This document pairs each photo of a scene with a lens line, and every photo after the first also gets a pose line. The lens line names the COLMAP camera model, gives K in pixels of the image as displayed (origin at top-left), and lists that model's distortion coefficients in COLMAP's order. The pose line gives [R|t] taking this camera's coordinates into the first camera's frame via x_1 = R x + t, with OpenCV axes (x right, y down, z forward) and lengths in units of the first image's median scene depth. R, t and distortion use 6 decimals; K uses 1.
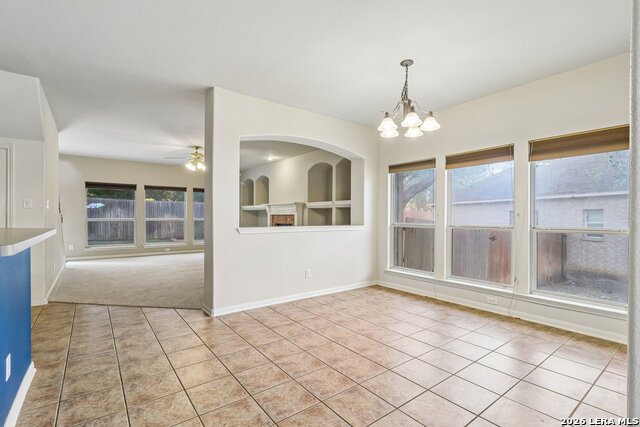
lens RADIAL K [[296.8, 0, 317.3], [0, 296.8, 216.6], [0, 0, 1]] dist [0.001691, 0.000000]
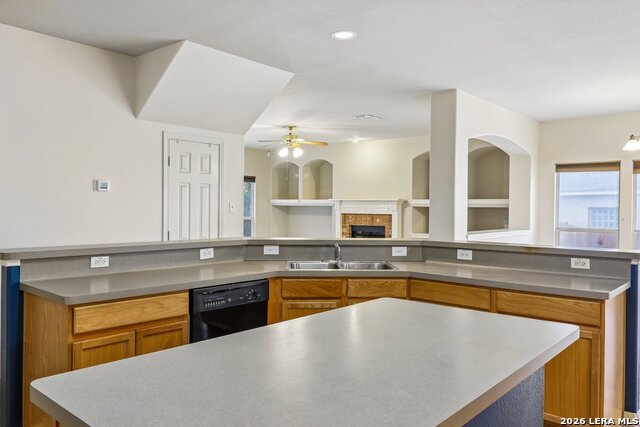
lens RADIAL K [[492.0, 0, 315.4], [0, 492.0, 214.2], [0, 0, 1]] dist [0.005629, 0.009241]
pose [[0.981885, 0.004722, 0.189419, -0.557520], [-0.006929, 0.999916, 0.010994, -0.021340], [-0.189352, -0.012108, 0.981835, -0.253196]]
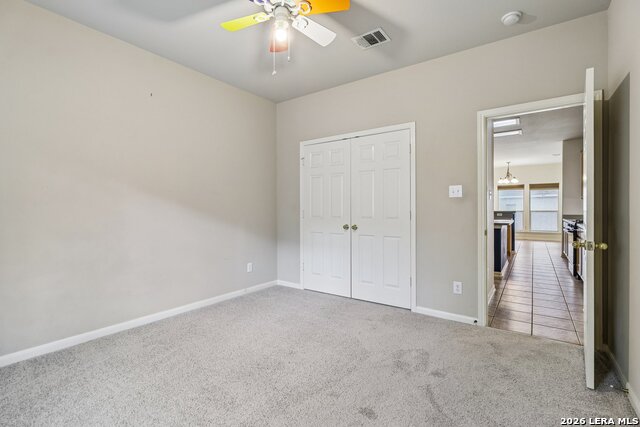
lens RADIAL K [[296.8, 0, 319.6], [0, 296.8, 210.3], [0, 0, 1]] dist [0.001691, 0.000000]
pose [[0.956750, -0.003087, 0.290897, -1.175248], [0.003255, 0.999995, -0.000093, 0.011261], [-0.290895, 0.001036, 0.956754, -0.695385]]
